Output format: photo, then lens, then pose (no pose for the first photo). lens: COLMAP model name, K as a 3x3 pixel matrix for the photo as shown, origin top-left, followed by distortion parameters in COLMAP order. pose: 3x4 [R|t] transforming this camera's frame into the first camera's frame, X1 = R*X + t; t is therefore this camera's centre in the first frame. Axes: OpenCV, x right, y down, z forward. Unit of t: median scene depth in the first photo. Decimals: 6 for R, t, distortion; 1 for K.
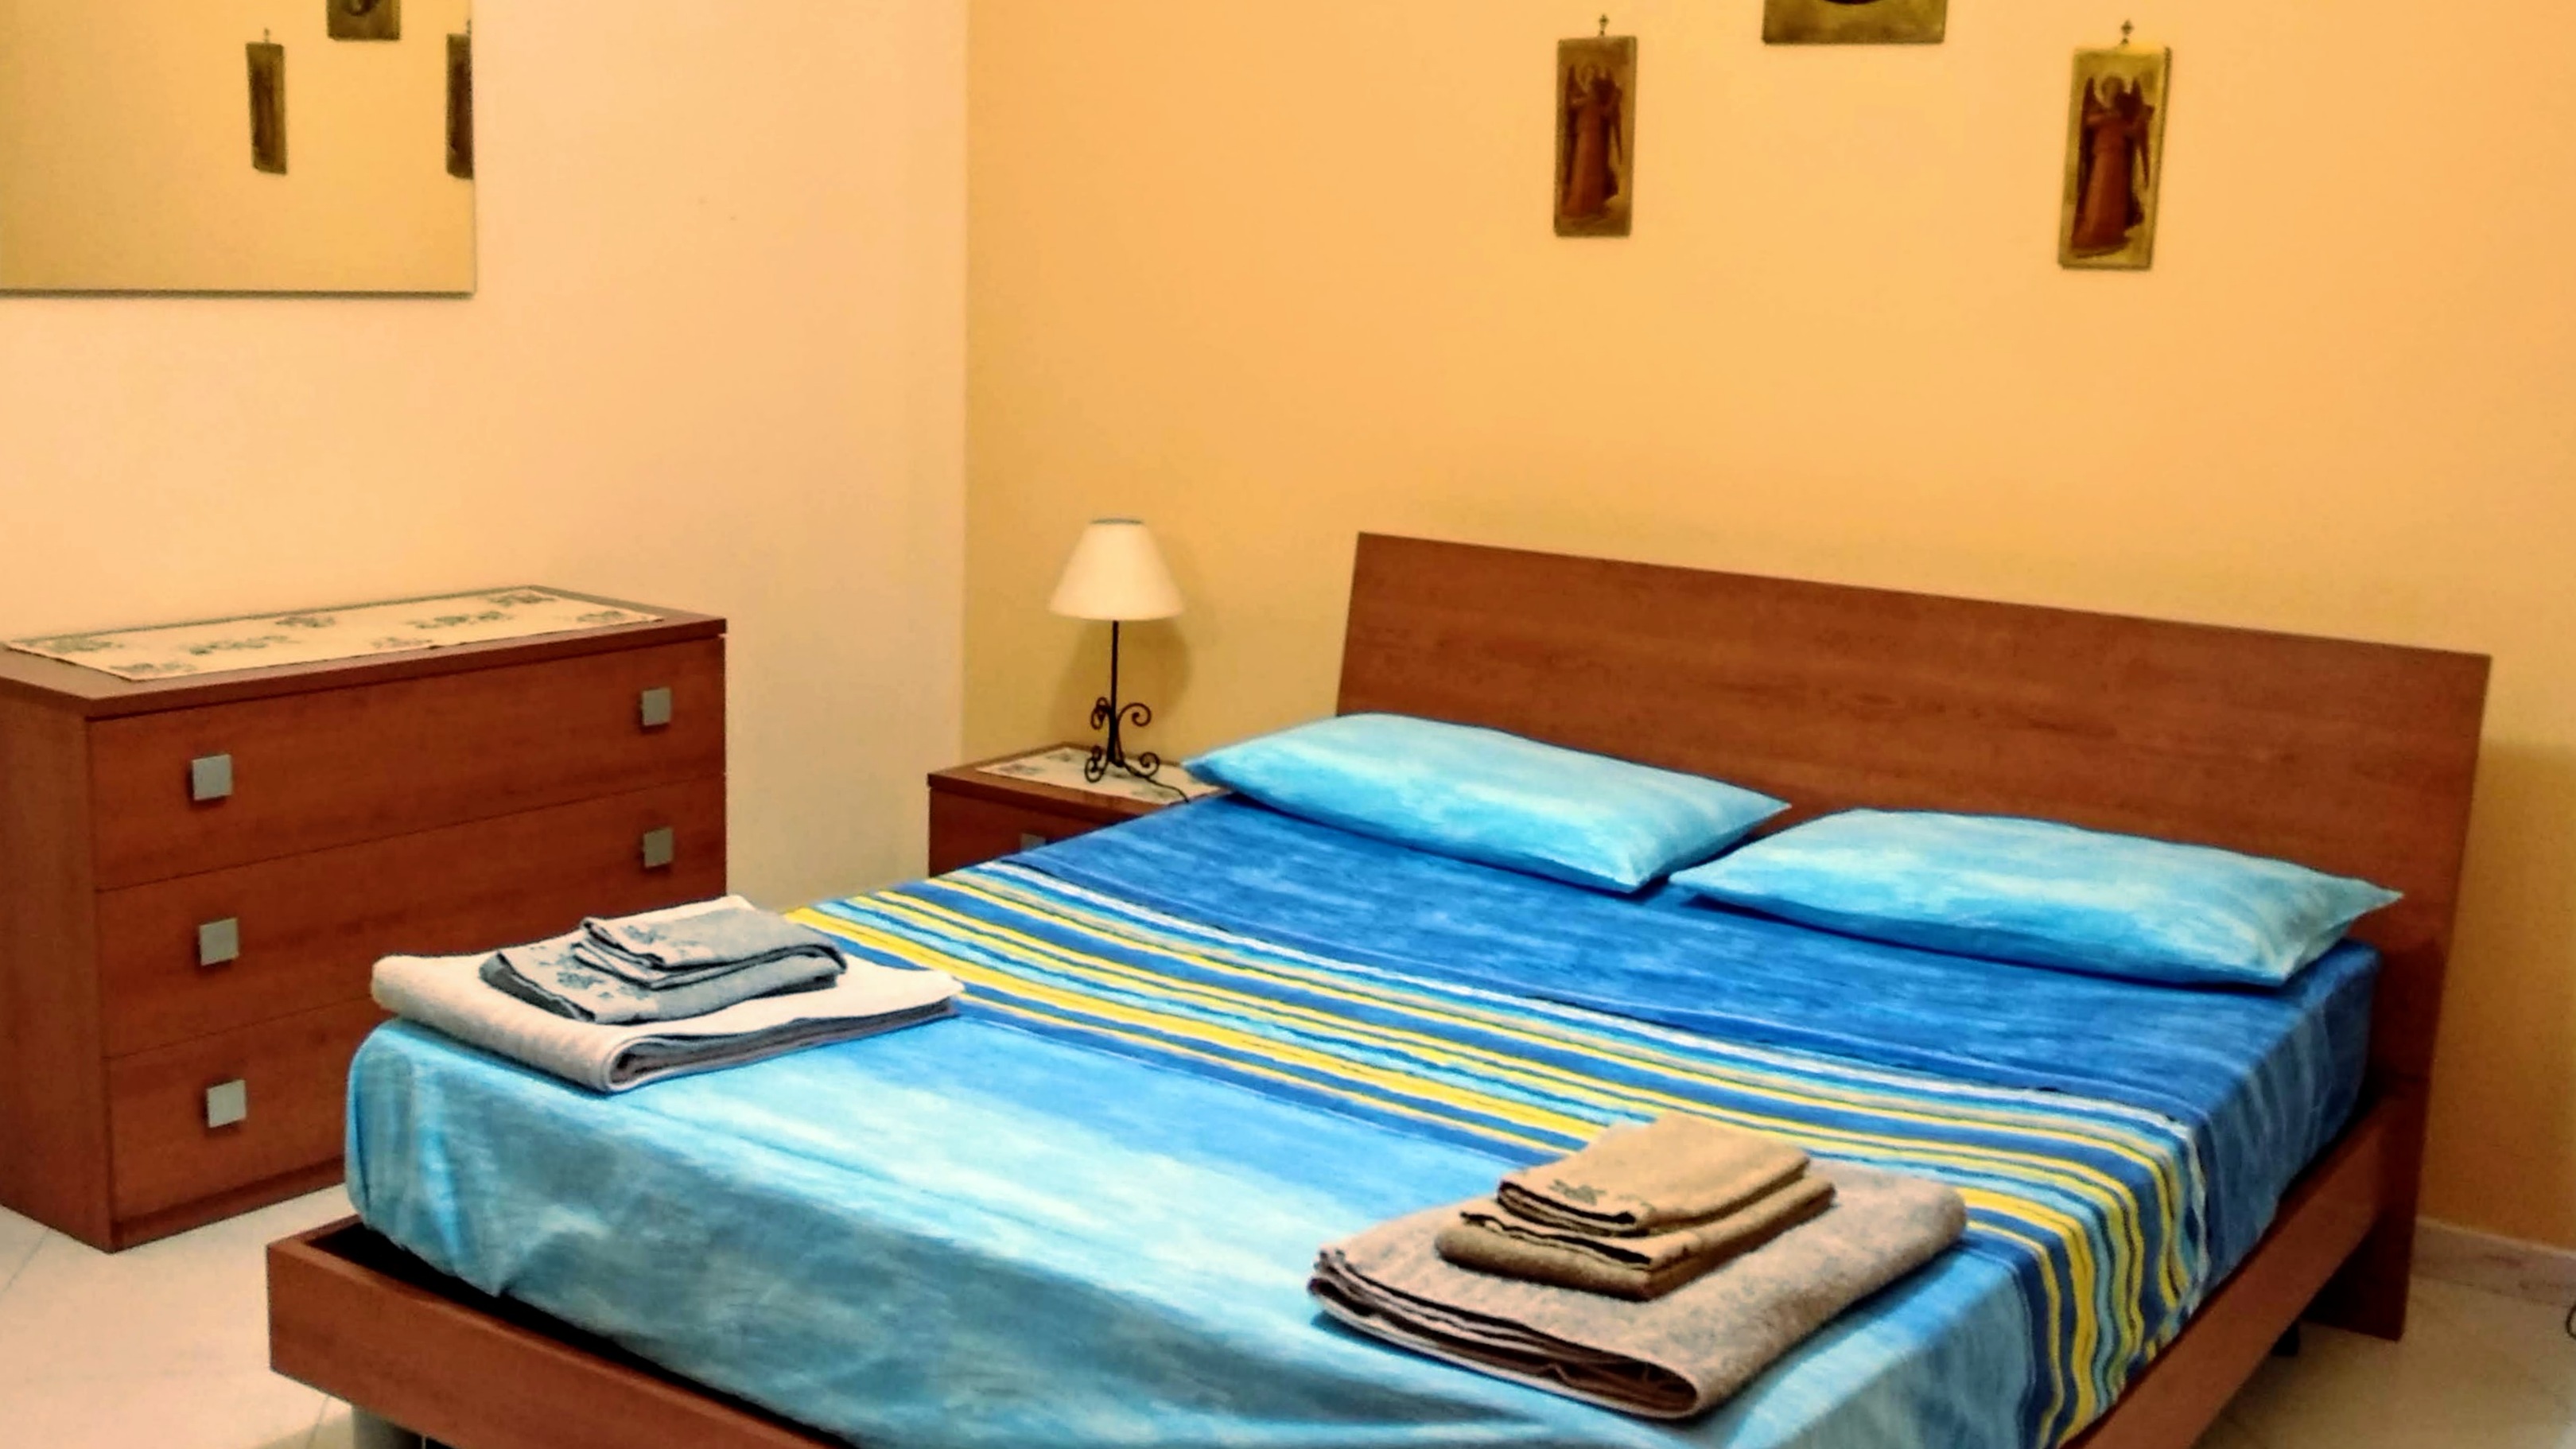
lens RADIAL K [[2616.2, 0, 1288.0], [0, 2616.2, 724.5], [0, 0, 1]] dist [0.065993, -0.003598]
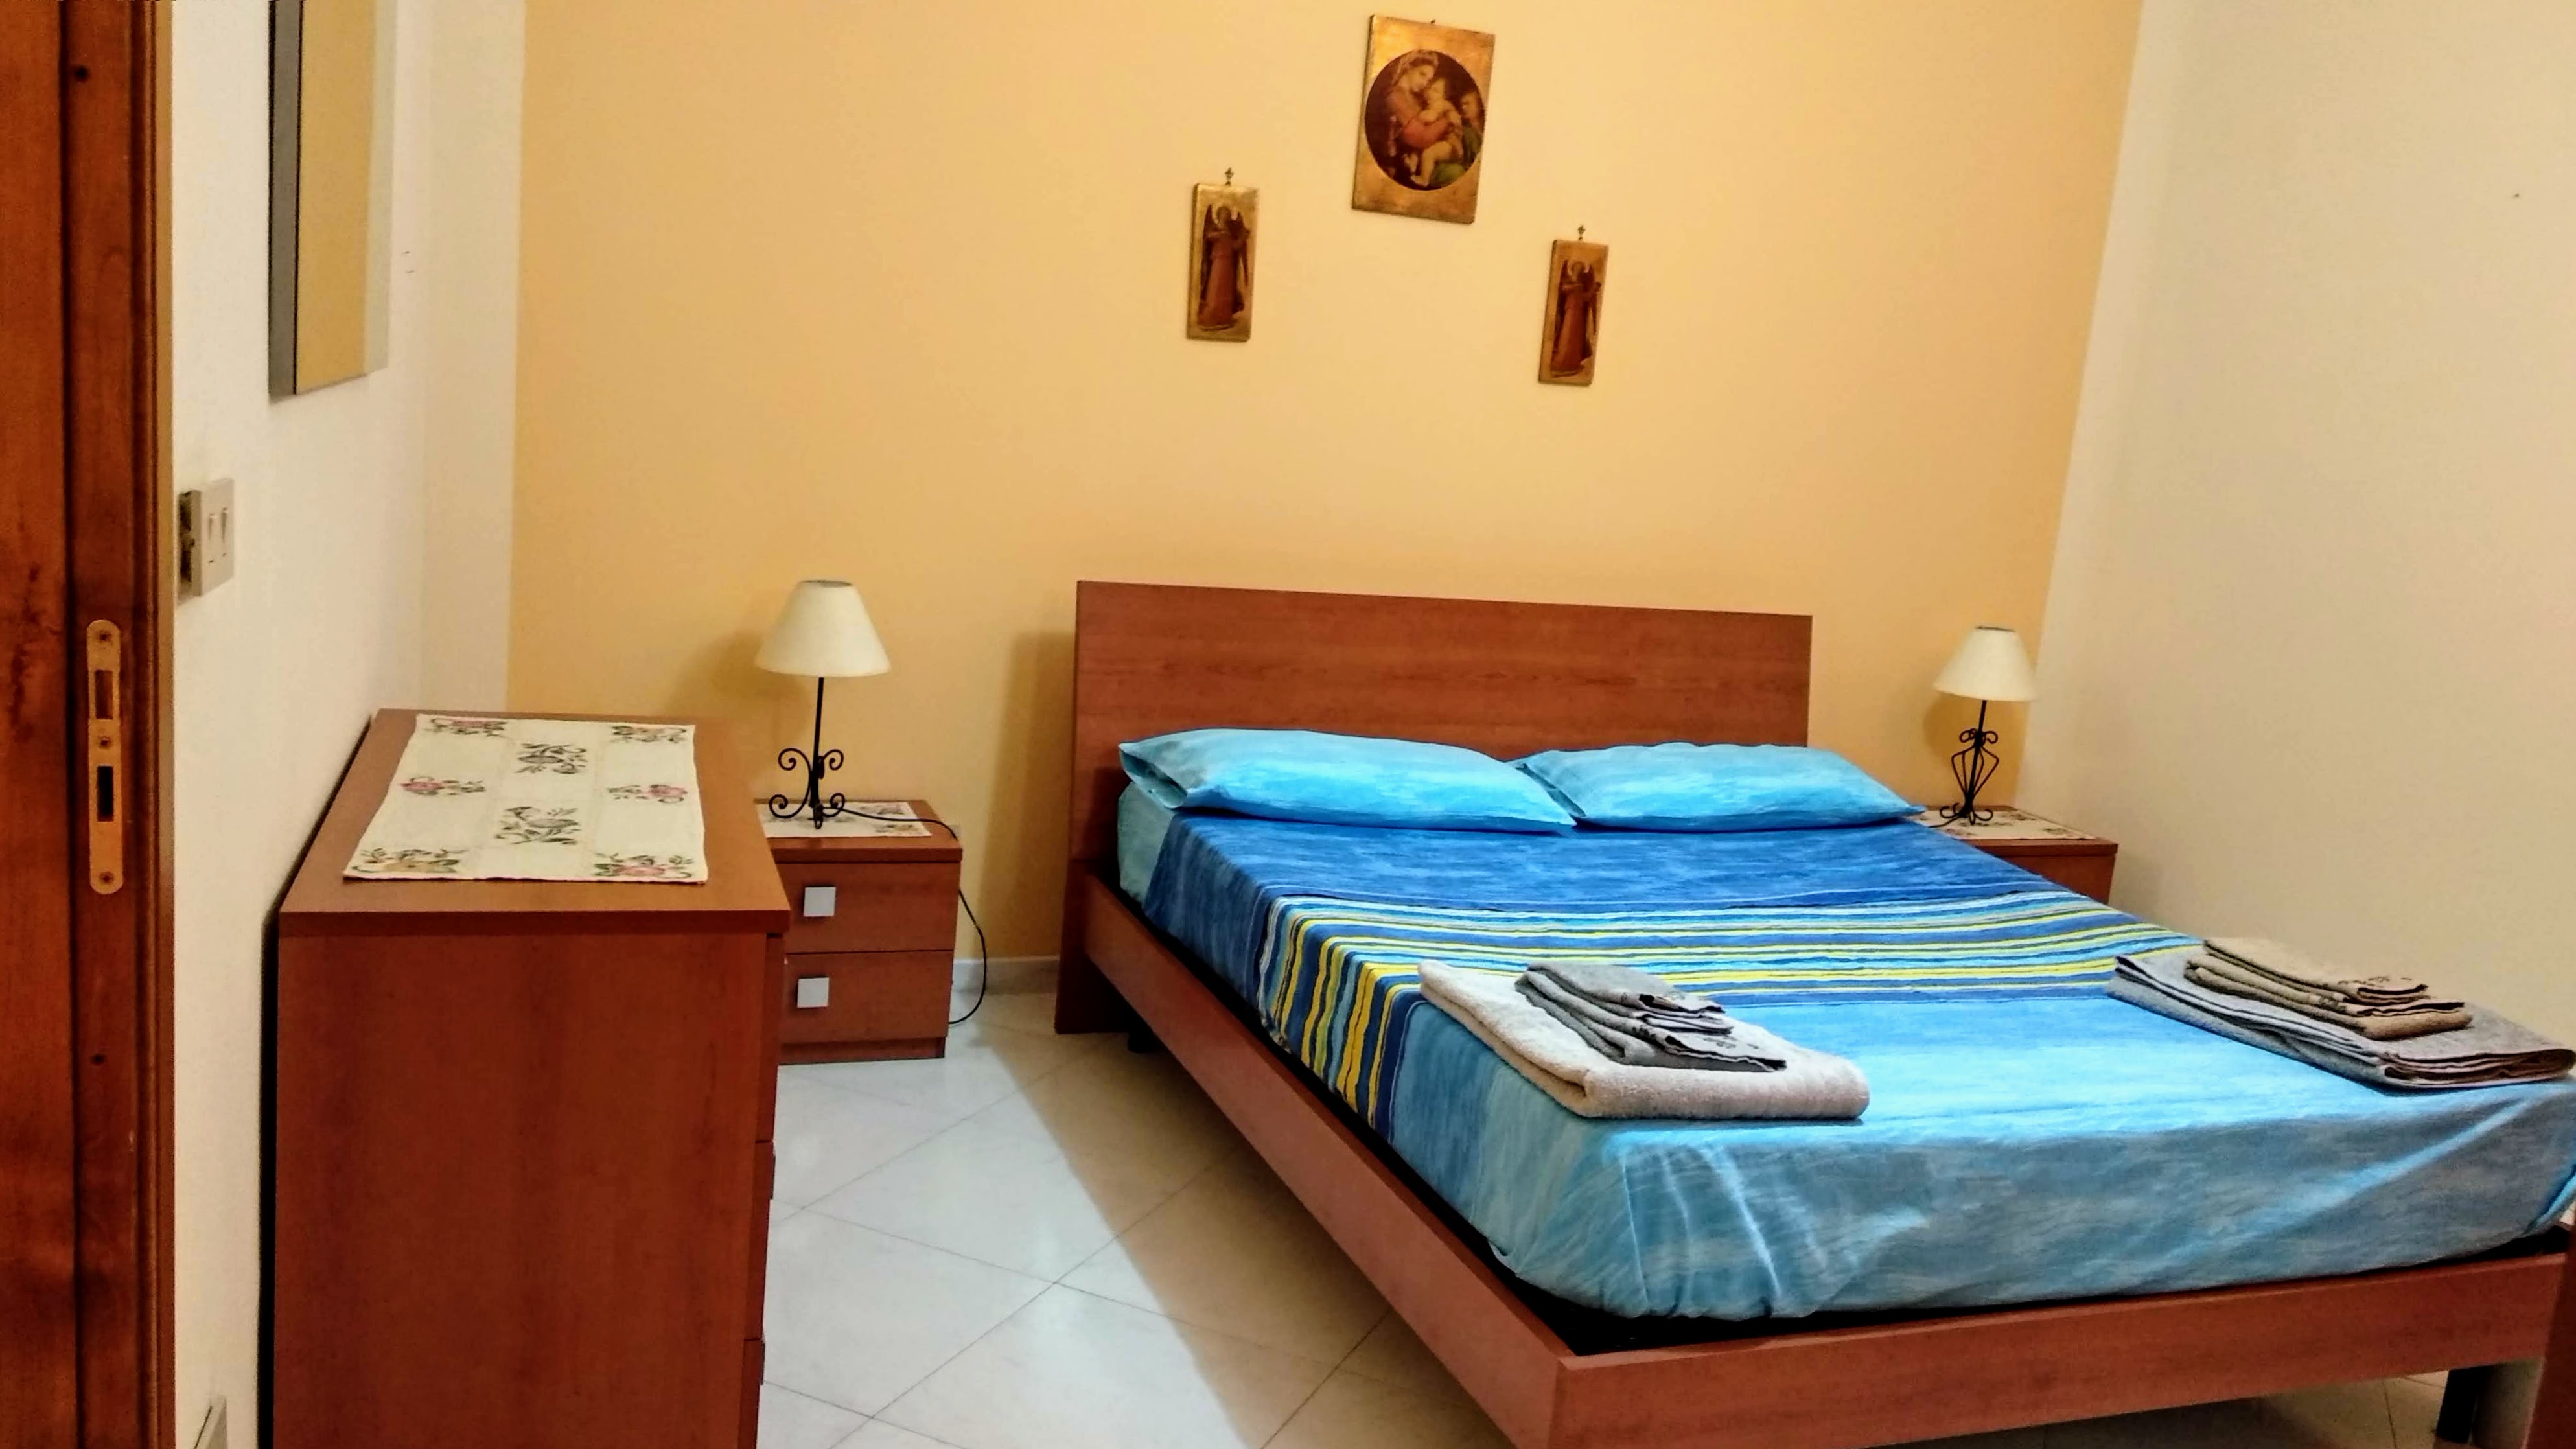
lens RADIAL K [[1985.2, 0, 1288.0], [0, 1985.2, 724.5], [0, 0, 1]] dist [0.008590, -0.000925]
pose [[0.581545, -0.126294, 0.803651, -0.910503], [0.084943, 0.991903, 0.094410, -0.119743], [-0.809067, 0.013361, 0.587564, 0.545169]]
